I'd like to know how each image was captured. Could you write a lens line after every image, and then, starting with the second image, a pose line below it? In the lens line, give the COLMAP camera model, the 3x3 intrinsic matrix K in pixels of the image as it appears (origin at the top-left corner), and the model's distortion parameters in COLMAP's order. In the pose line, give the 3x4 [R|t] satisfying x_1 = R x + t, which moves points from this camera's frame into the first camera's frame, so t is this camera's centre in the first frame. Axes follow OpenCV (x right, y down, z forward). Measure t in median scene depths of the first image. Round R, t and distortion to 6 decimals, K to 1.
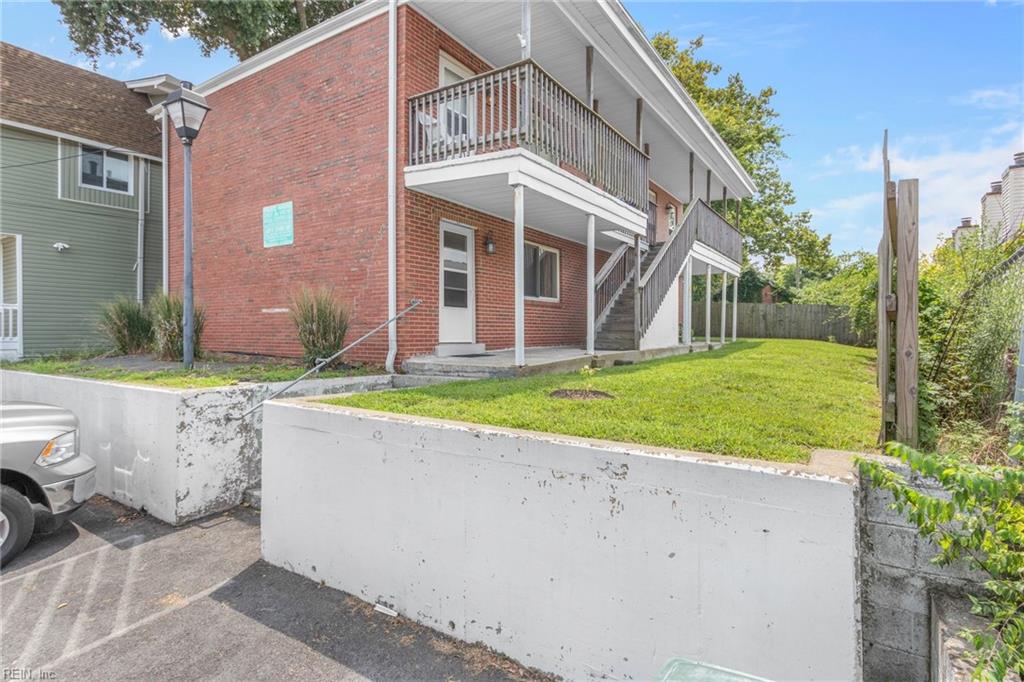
lens RADIAL K [[539.0, 0, 508.5], [0, 539.0, 336.0], [0, 0, 1]] dist [0.005690, -0.003233]
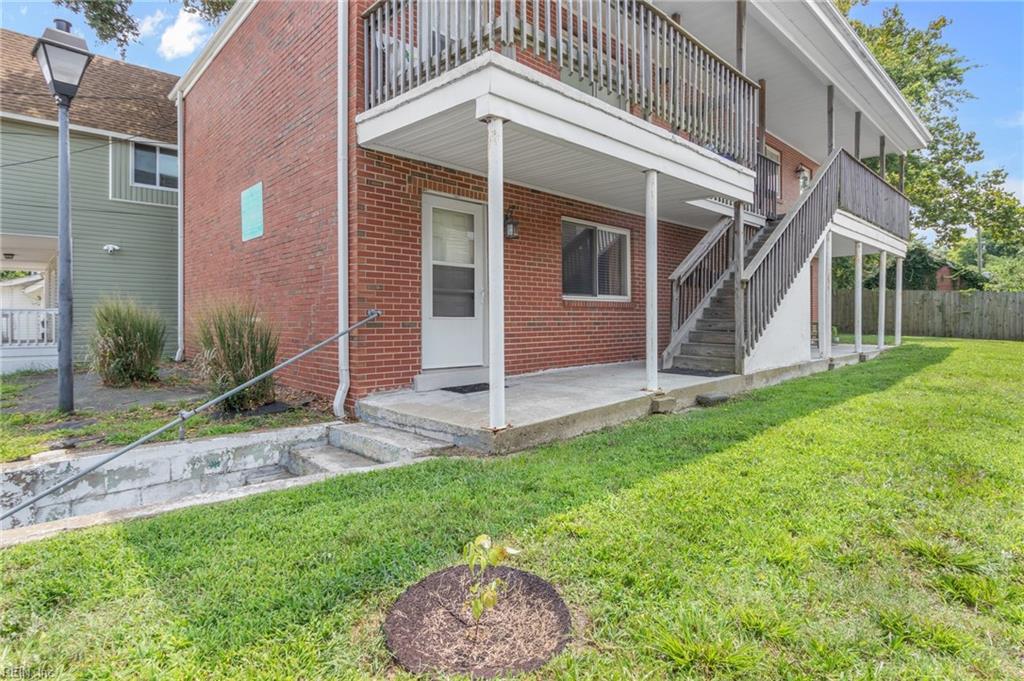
lens RADIAL K [[531.5, 0, 508.9], [0, 531.5, 318.0], [0, 0, 1]] dist [0.005726, -0.004910]
pose [[0.974589, -0.004621, -0.223955, 0.130446], [0.002906, 0.999964, -0.007985, -0.047457], [0.223983, 0.007132, 0.974567, 0.354387]]
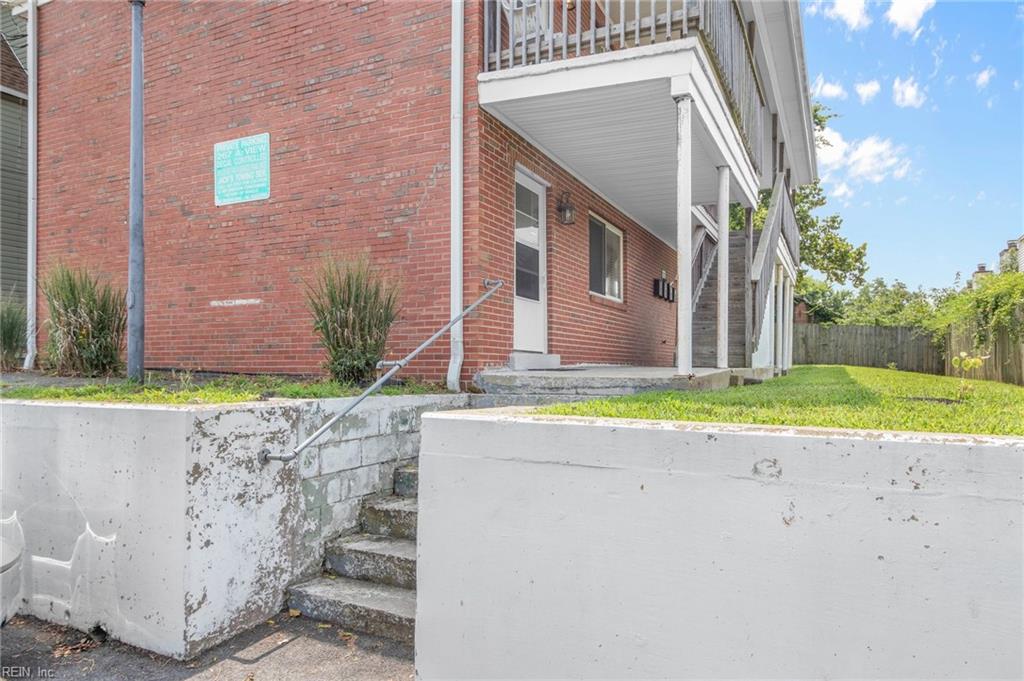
lens RADIAL K [[666.2, 0, 512.3], [0, 666.2, 368.4], [0, 0, 1]] dist [0.006857, -0.001558]
pose [[0.991741, 0.002676, 0.128229, -0.230540], [-0.001601, 0.999963, -0.008488, 0.042475], [-0.128247, 0.008212, 0.991708, 0.185533]]
